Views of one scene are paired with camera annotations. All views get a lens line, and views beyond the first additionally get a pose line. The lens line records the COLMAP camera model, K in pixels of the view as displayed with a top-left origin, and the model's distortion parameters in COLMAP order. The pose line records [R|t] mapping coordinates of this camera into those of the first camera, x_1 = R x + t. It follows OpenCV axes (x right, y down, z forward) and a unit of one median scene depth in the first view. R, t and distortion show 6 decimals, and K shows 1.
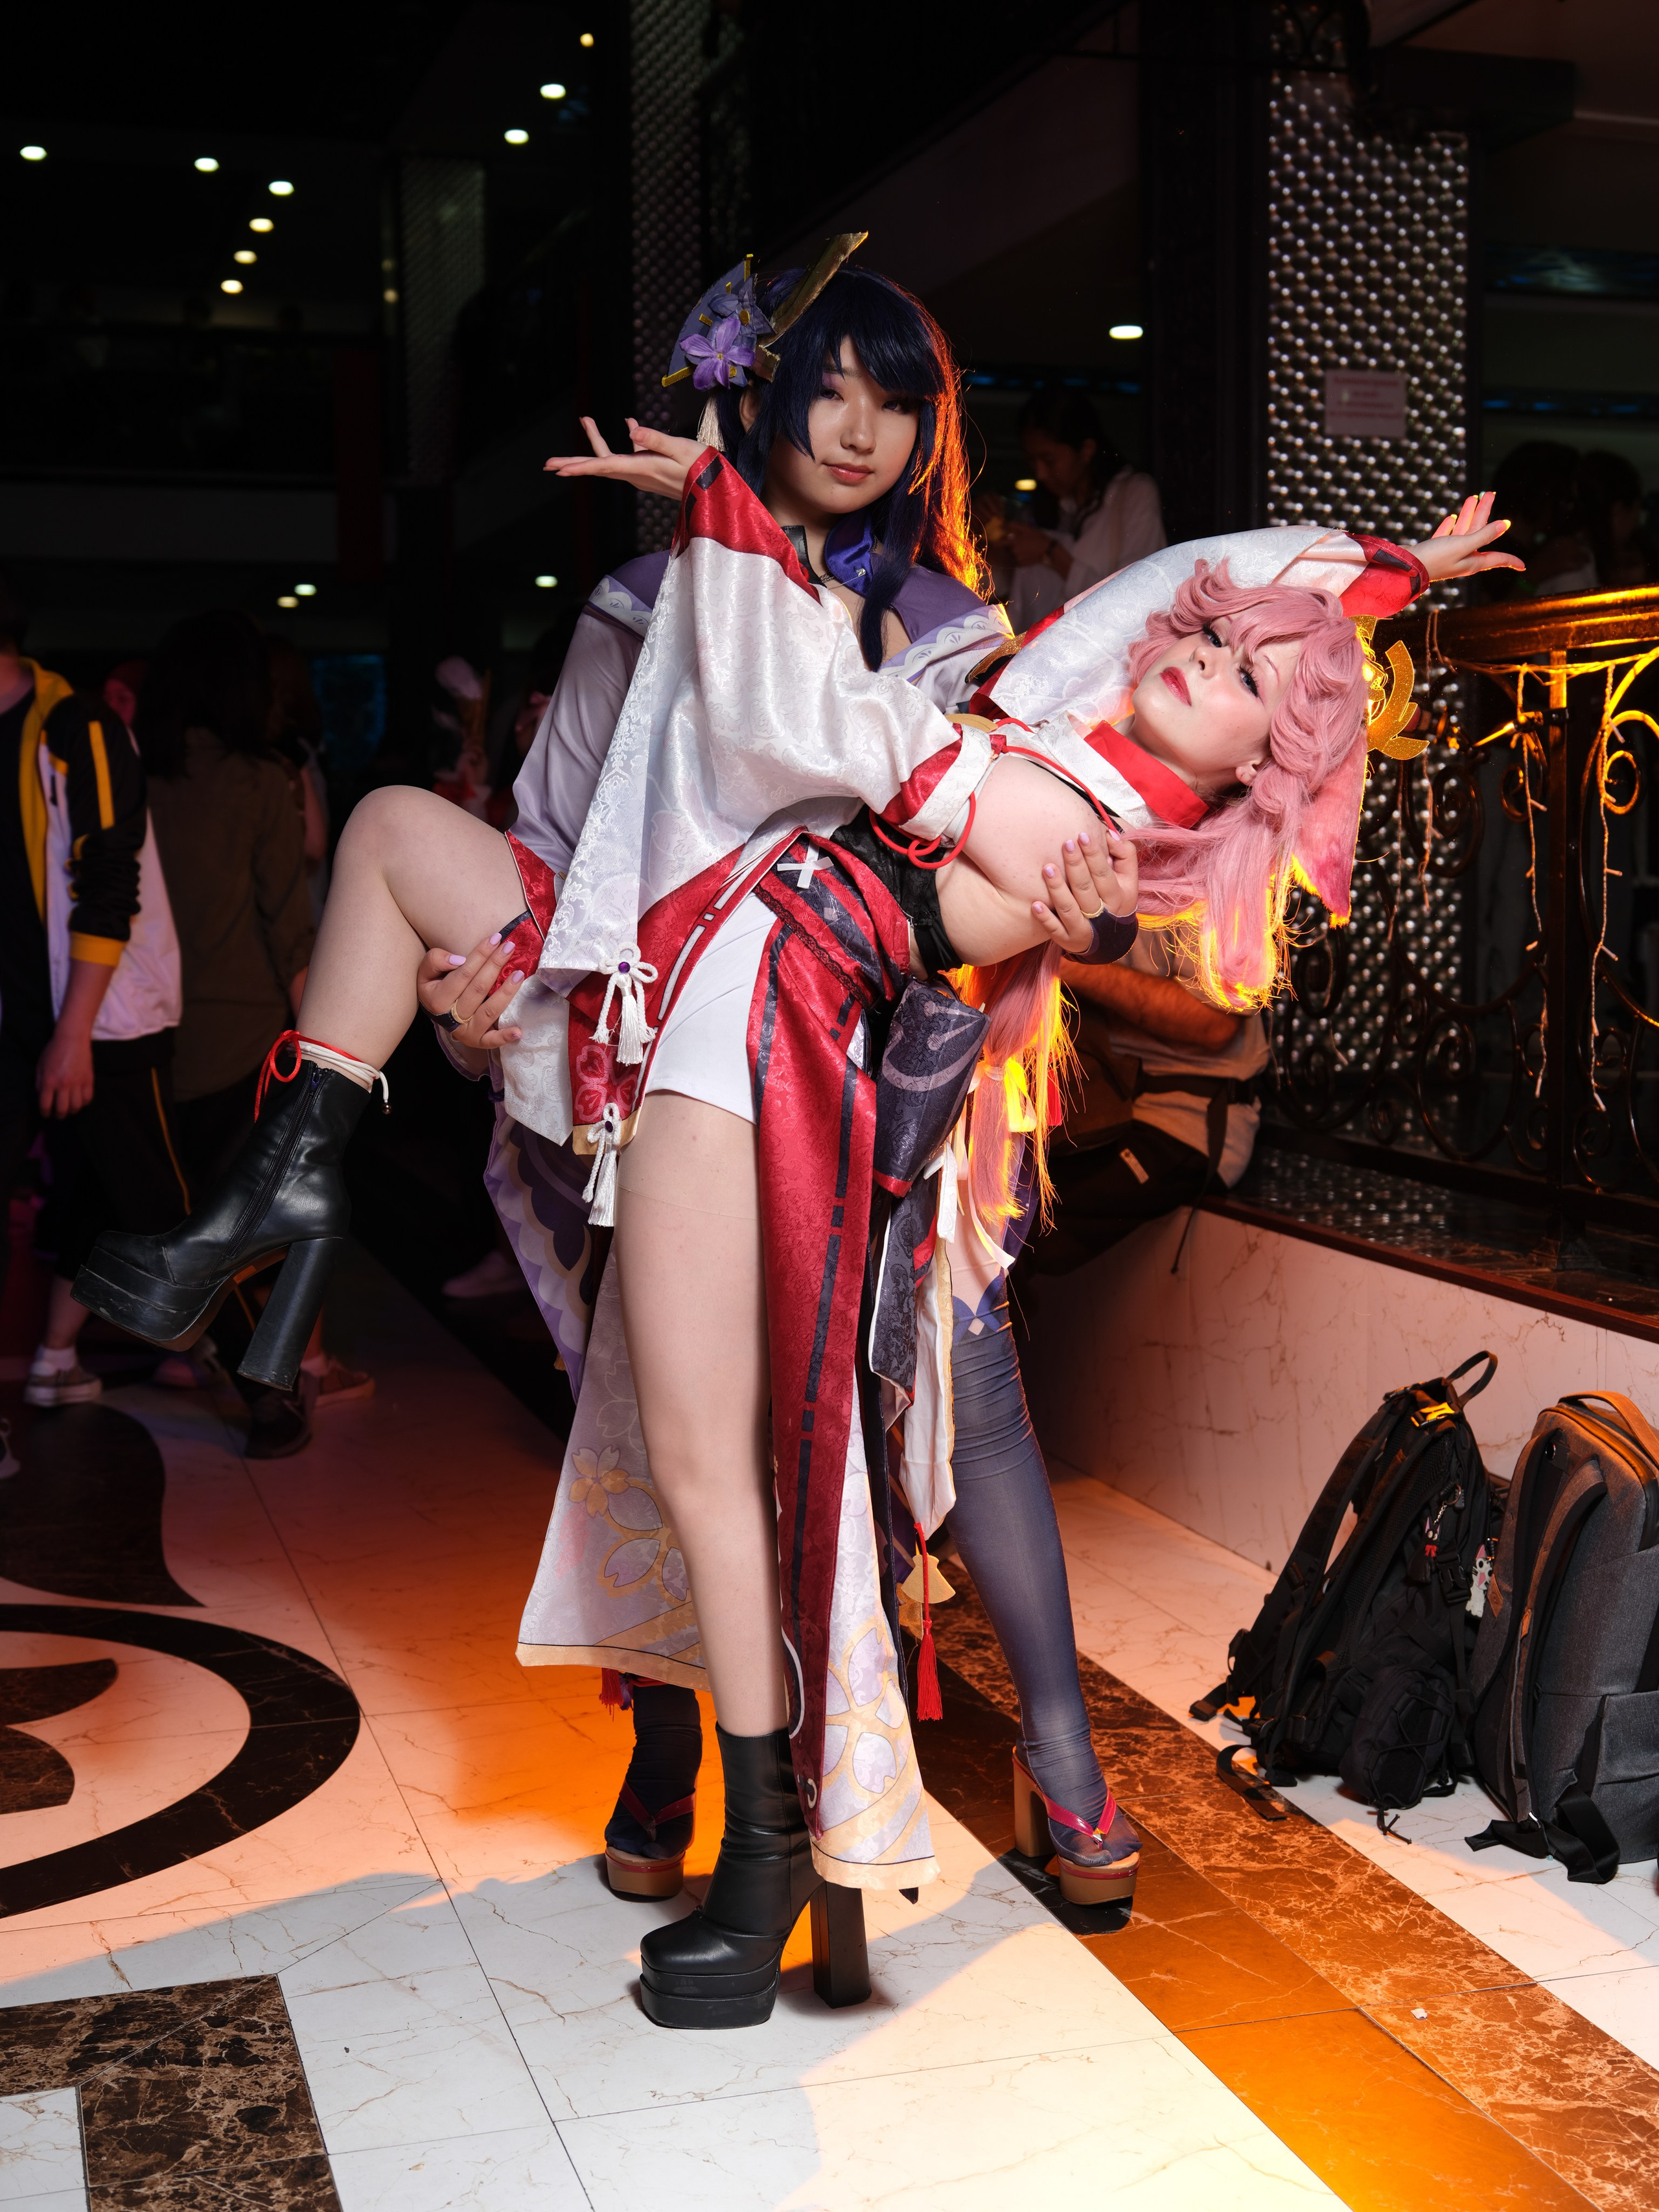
lens RADIAL K [[2791.3, 0, 827.7], [0, 2791.3, 1139.7], [0, 0, 1]] dist [-0.022164, 0.040412]
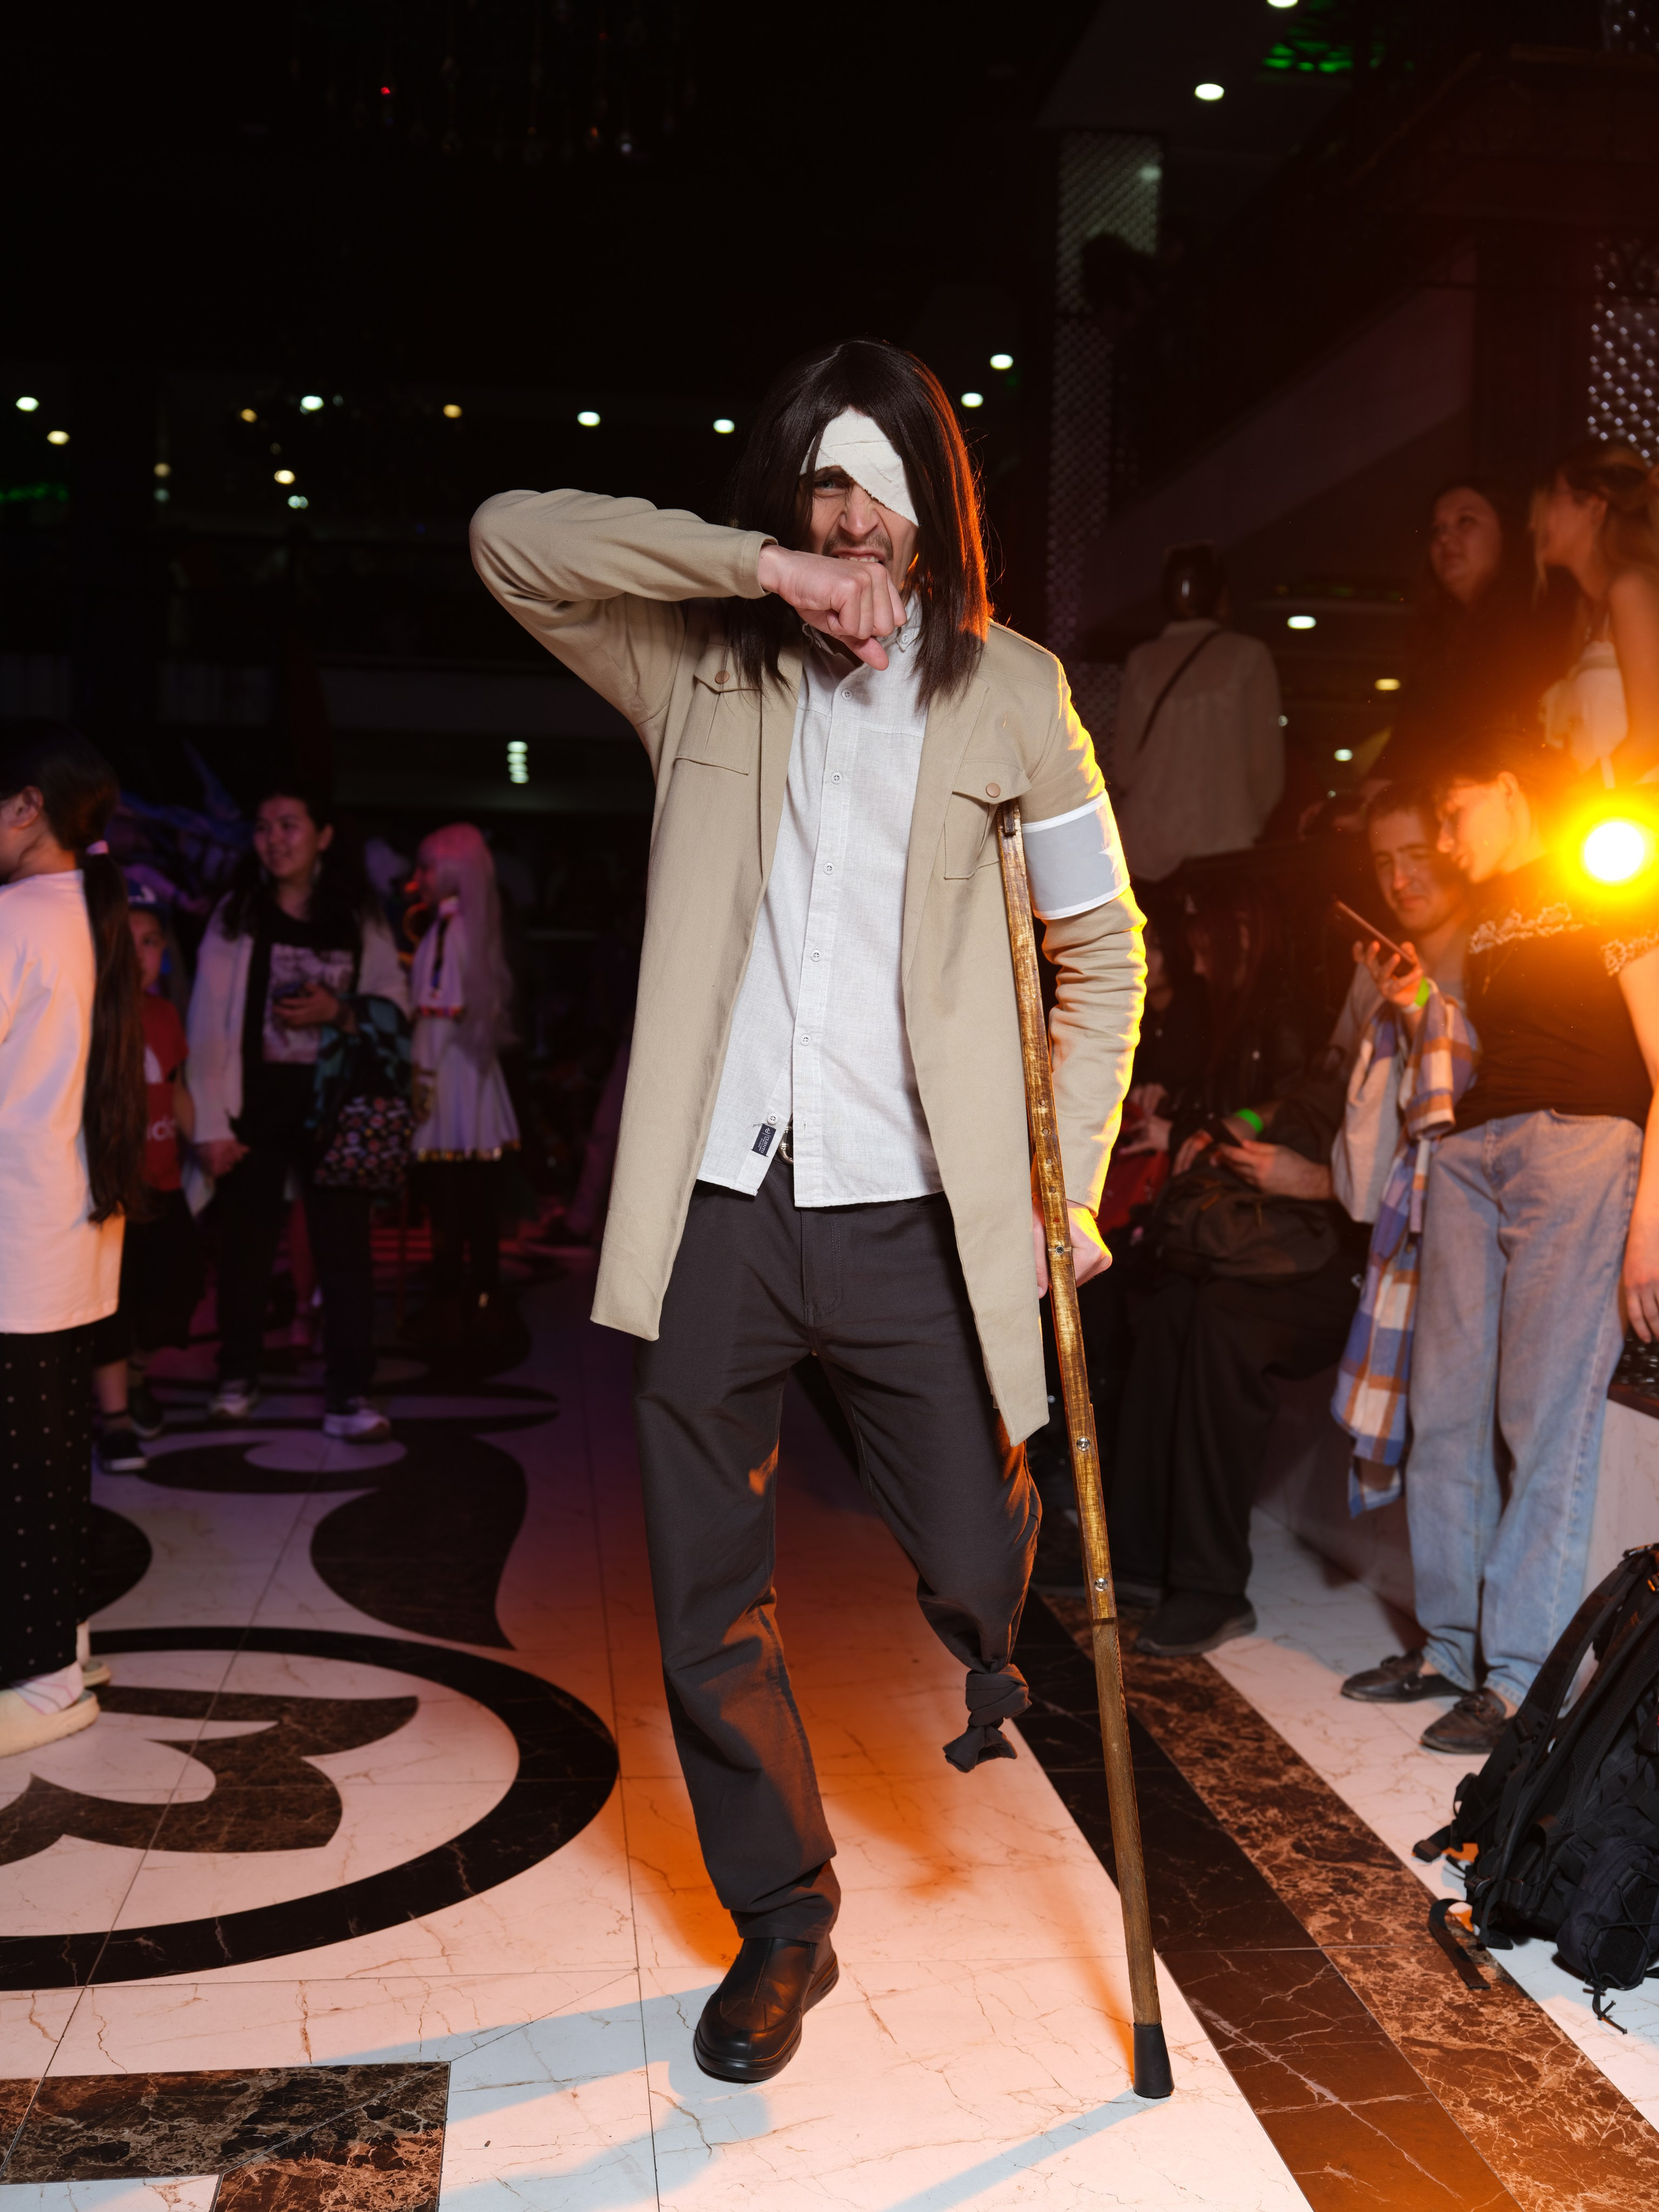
lens RADIAL K [[2250.3, 0, 829.5], [0, 2250.3, 1106.0], [0, 0, 1]] dist [-0.007850, 0.011048]
pose [[0.983479, 0.041803, -0.176130, 0.058875], [-0.050412, 0.997728, -0.044690, -0.017767], [0.173862, 0.052831, 0.983352, 0.163449]]
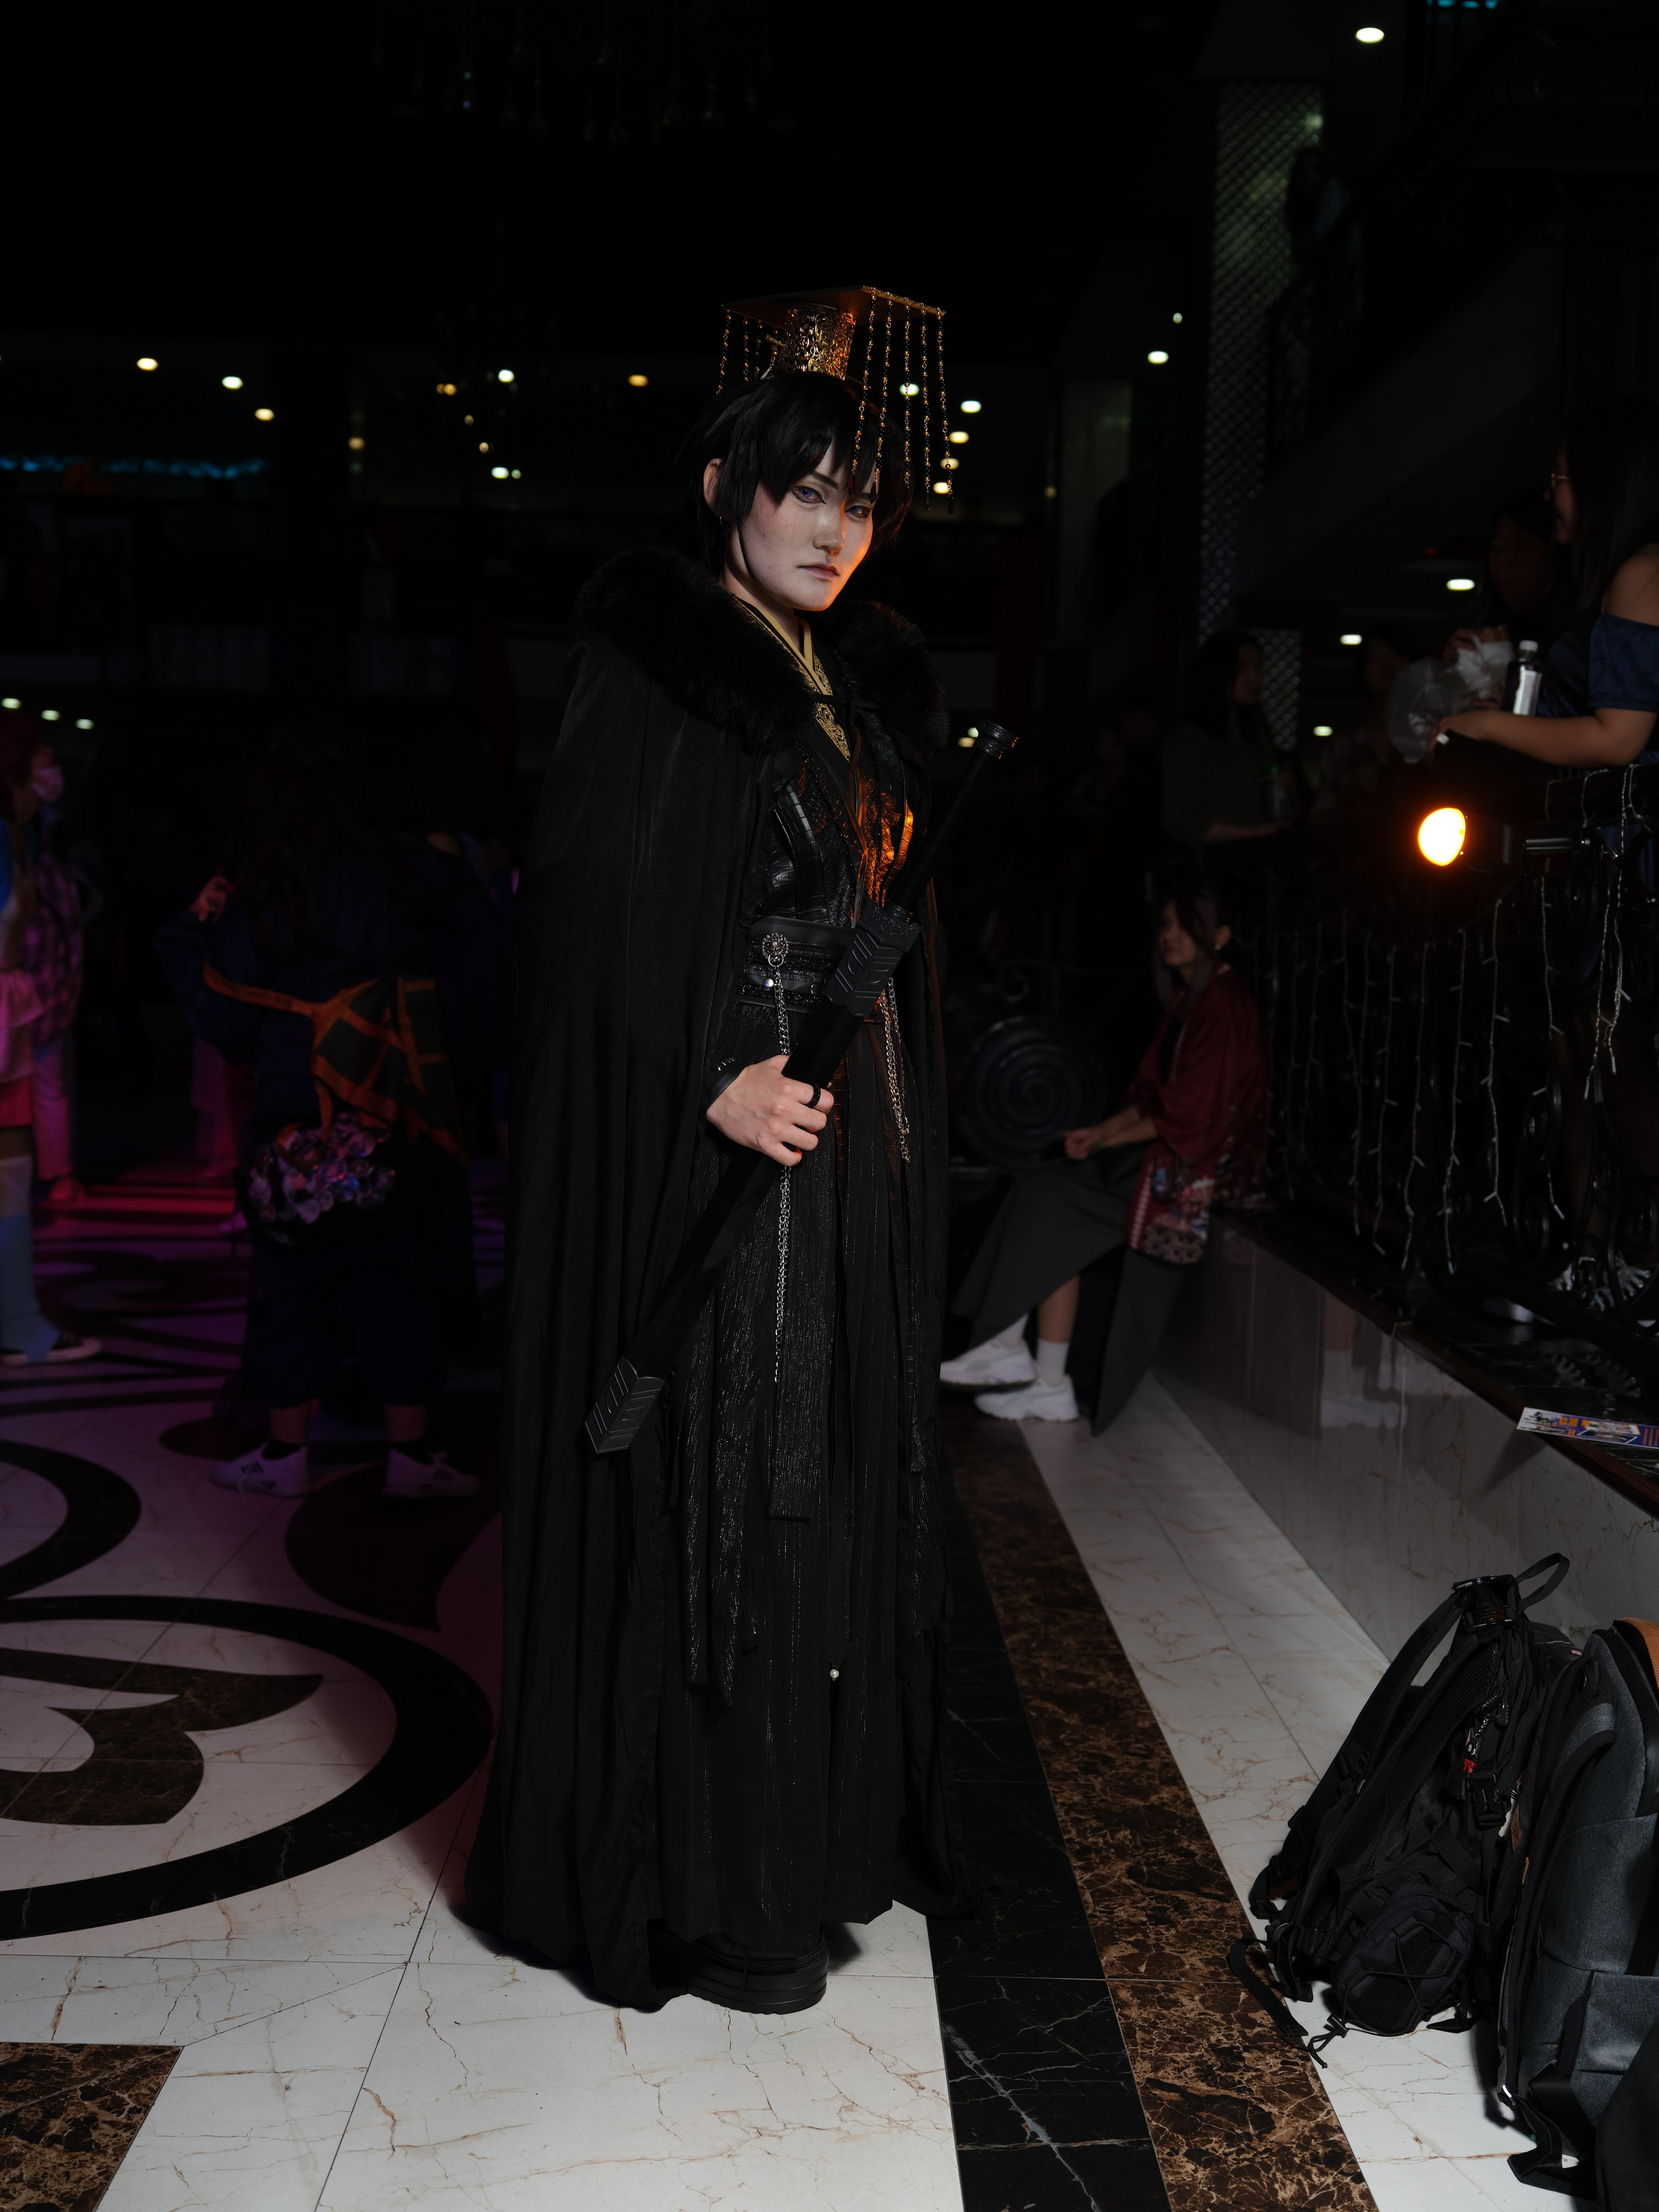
lens RADIAL K [[2253.8, 0, 829.5], [0, 2253.8, 1106.0], [0, 0, 1]] dist [-0.020031, 0.035011]
pose [[0.956461, 0.057919, -0.286055, 0.216385], [-0.066492, 0.997580, -0.020341, -0.044746], [0.284185, 0.038476, 0.957997, 0.206149]]
